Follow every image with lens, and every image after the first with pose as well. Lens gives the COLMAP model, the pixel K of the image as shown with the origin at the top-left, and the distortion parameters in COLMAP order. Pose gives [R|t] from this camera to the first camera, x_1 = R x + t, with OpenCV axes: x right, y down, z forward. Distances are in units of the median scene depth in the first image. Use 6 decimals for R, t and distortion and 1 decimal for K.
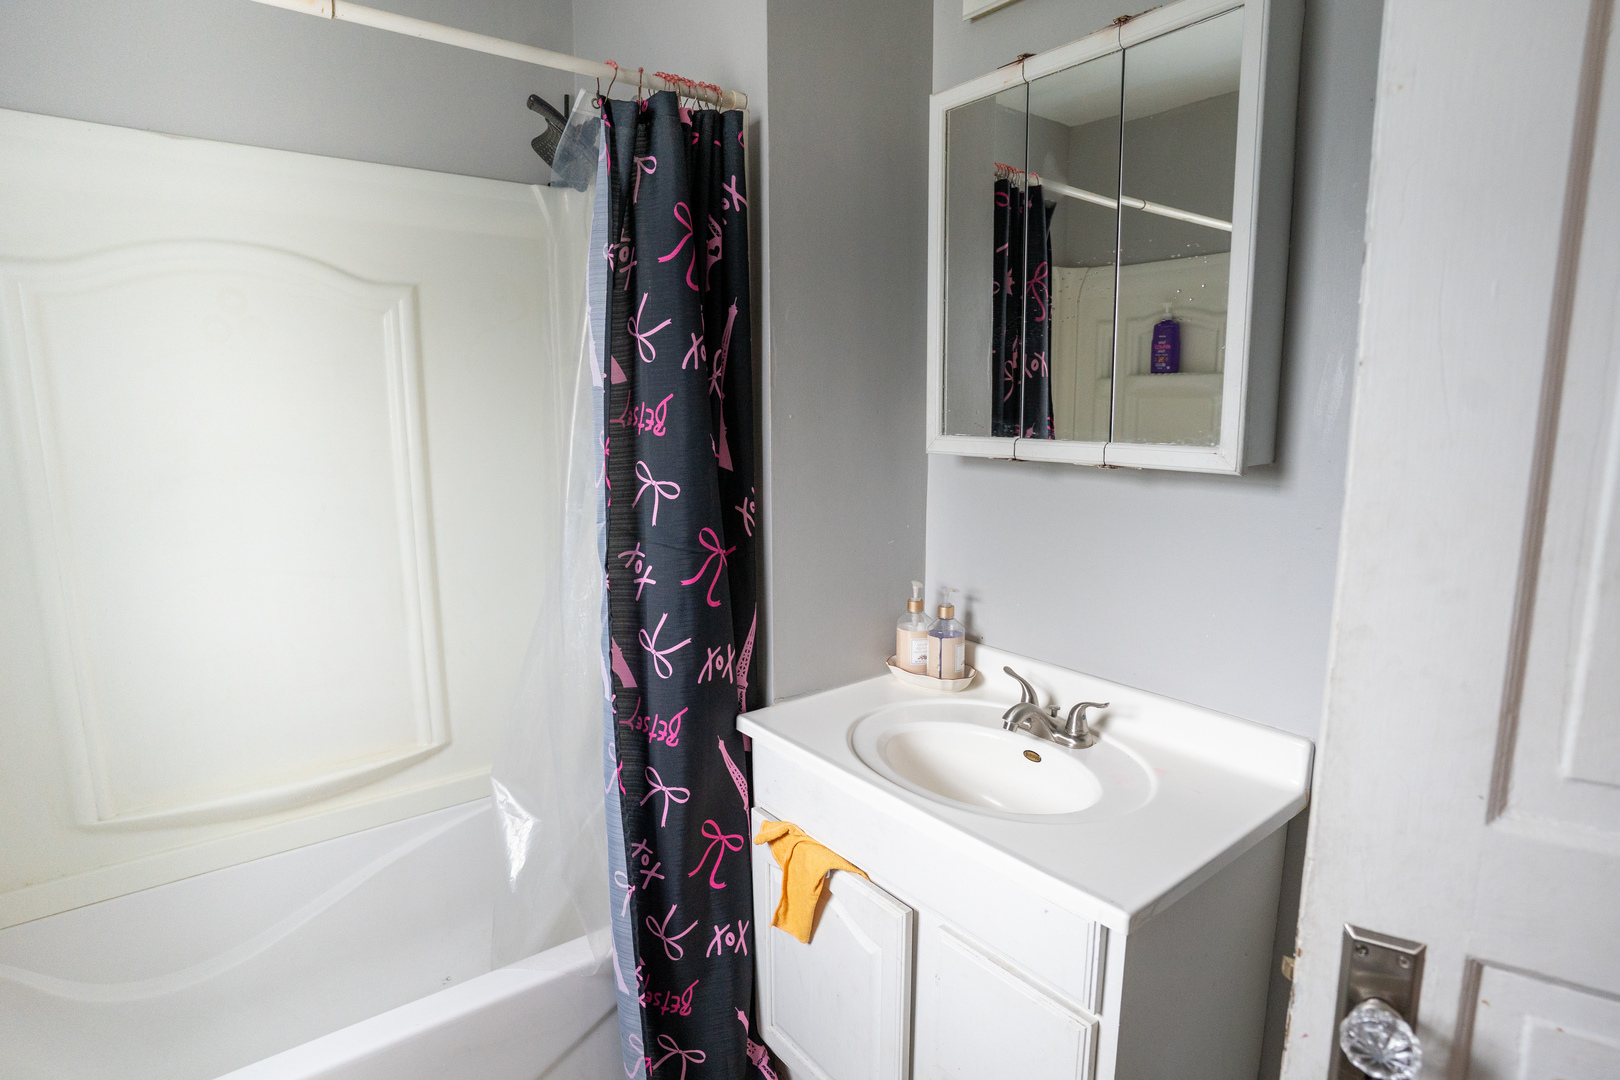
lens RADIAL K [[798.6, 0, 810.0], [0, 798.6, 540.0], [0, 0, 1]] dist [-0.062724, 0.000505]
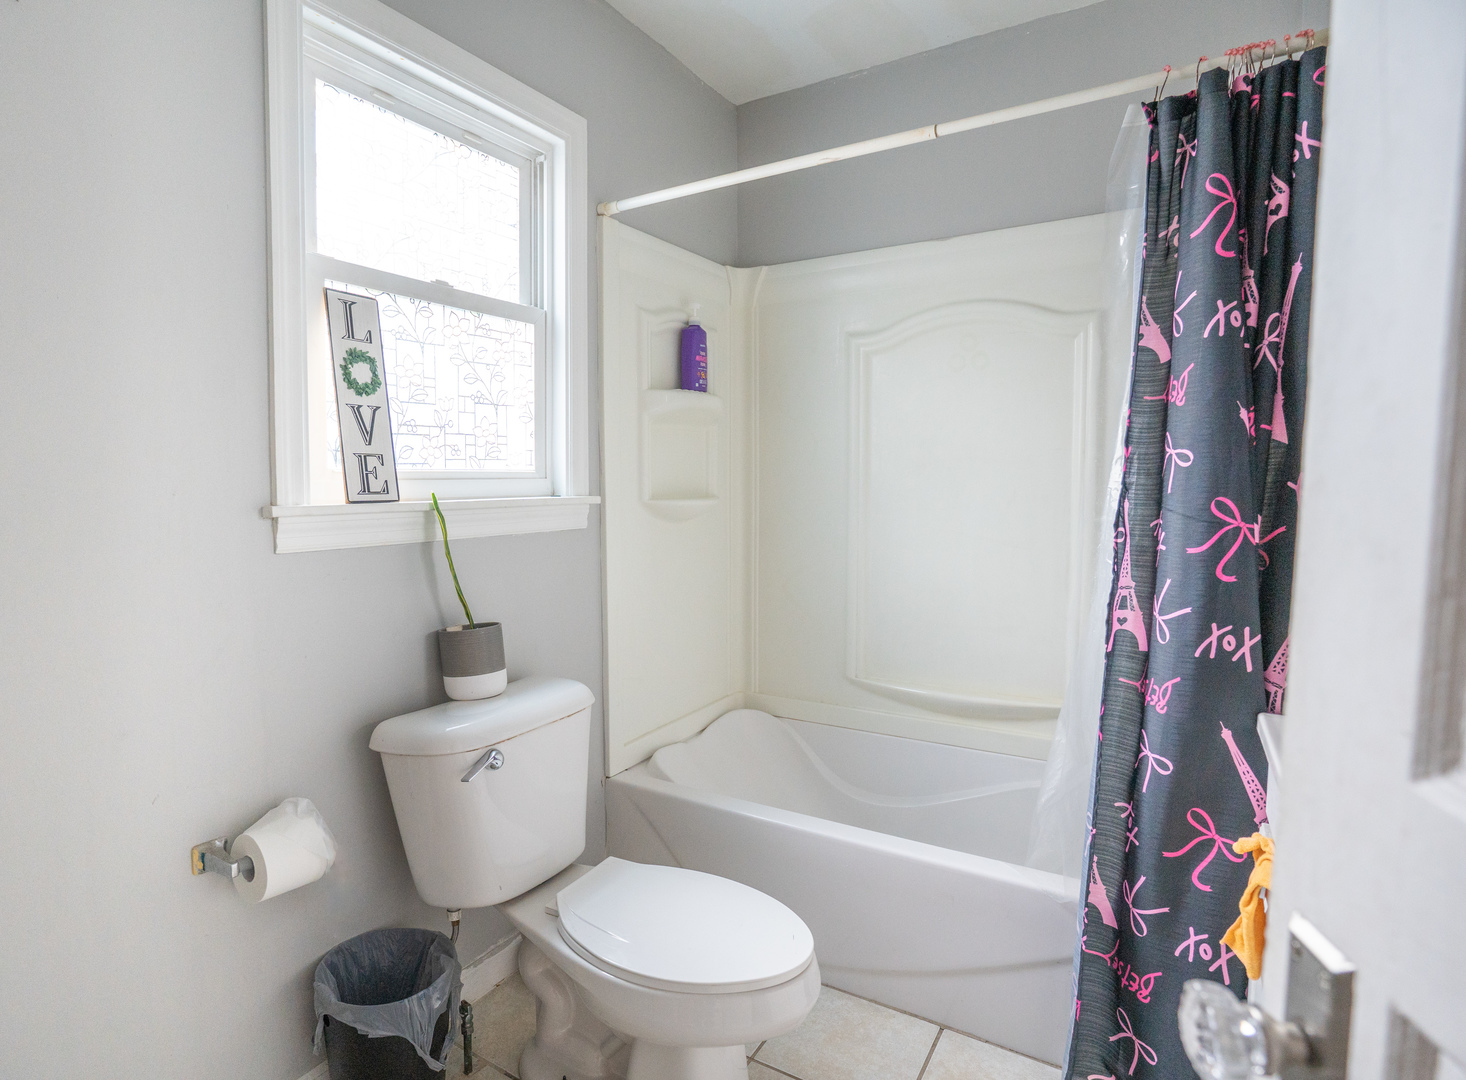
lens RADIAL K [[811.4, 0, 733.0], [0, 811.4, 540.0], [0, 0, 1]] dist [-0.017852, 0.000488]
pose [[0.370485, 0.060267, -0.926881, 0.553979], [-0.139731, 0.990153, 0.008529, 0.109289], [0.918268, 0.126354, 0.375258, 0.091917]]
